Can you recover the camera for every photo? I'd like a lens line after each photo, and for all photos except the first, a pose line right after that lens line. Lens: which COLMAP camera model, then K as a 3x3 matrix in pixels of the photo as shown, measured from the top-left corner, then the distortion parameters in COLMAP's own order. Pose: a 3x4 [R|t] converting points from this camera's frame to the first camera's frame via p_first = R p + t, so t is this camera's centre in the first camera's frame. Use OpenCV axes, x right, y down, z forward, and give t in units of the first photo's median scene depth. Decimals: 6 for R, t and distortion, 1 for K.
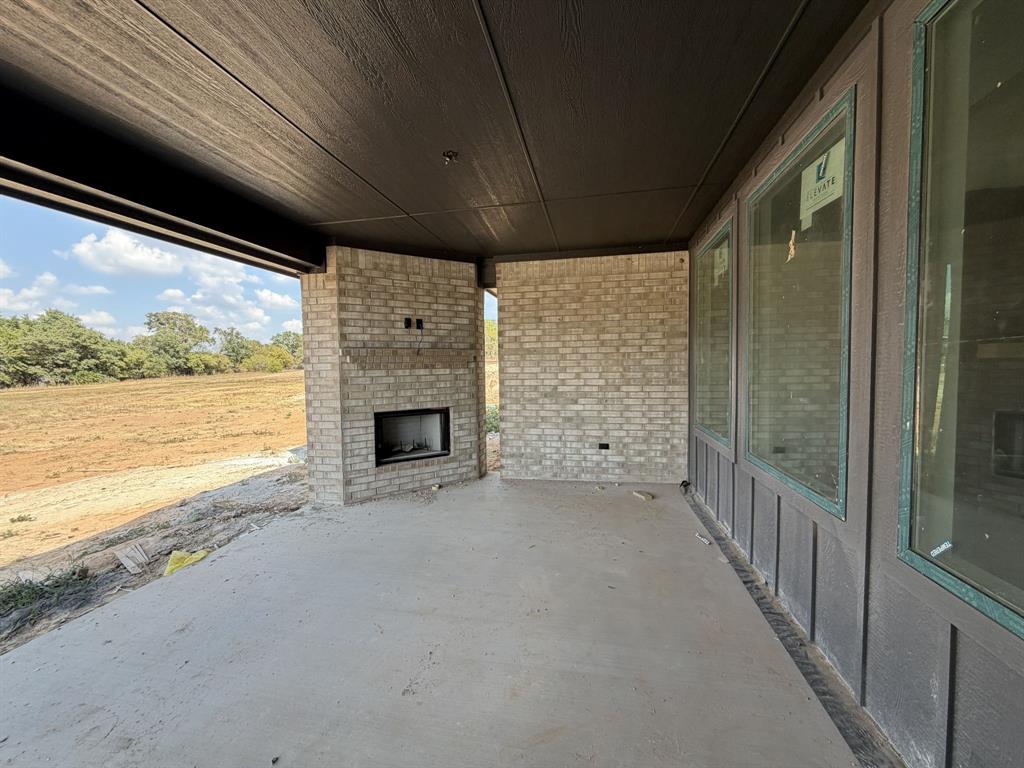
lens RADIAL K [[407.9, 0, 507.4], [0, 407.9, 383.3], [0, 0, 1]] dist [0.000244, 0.000365]
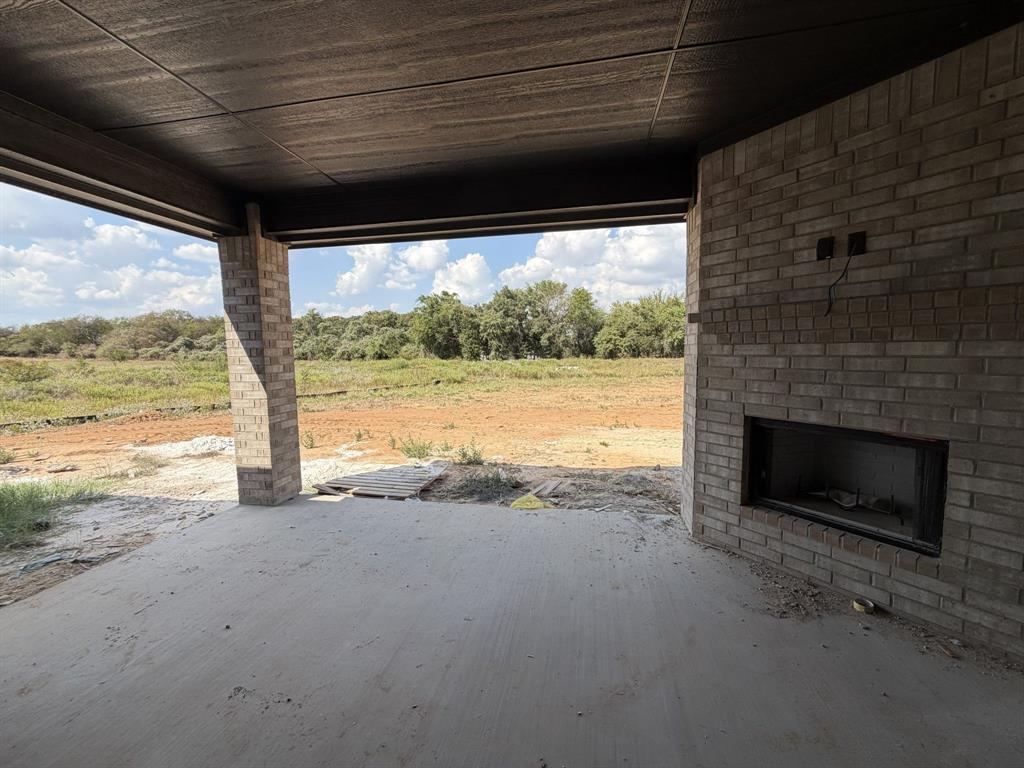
lens RADIAL K [[407.9, 0, 507.4], [0, 407.9, 383.3], [0, 0, 1]] dist [0.000244, 0.000365]
pose [[0.025060, 0.103437, -0.994320, 0.252356], [-0.024322, 0.994401, 0.102833, -0.028429], [0.999390, 0.021607, 0.027436, 0.621738]]
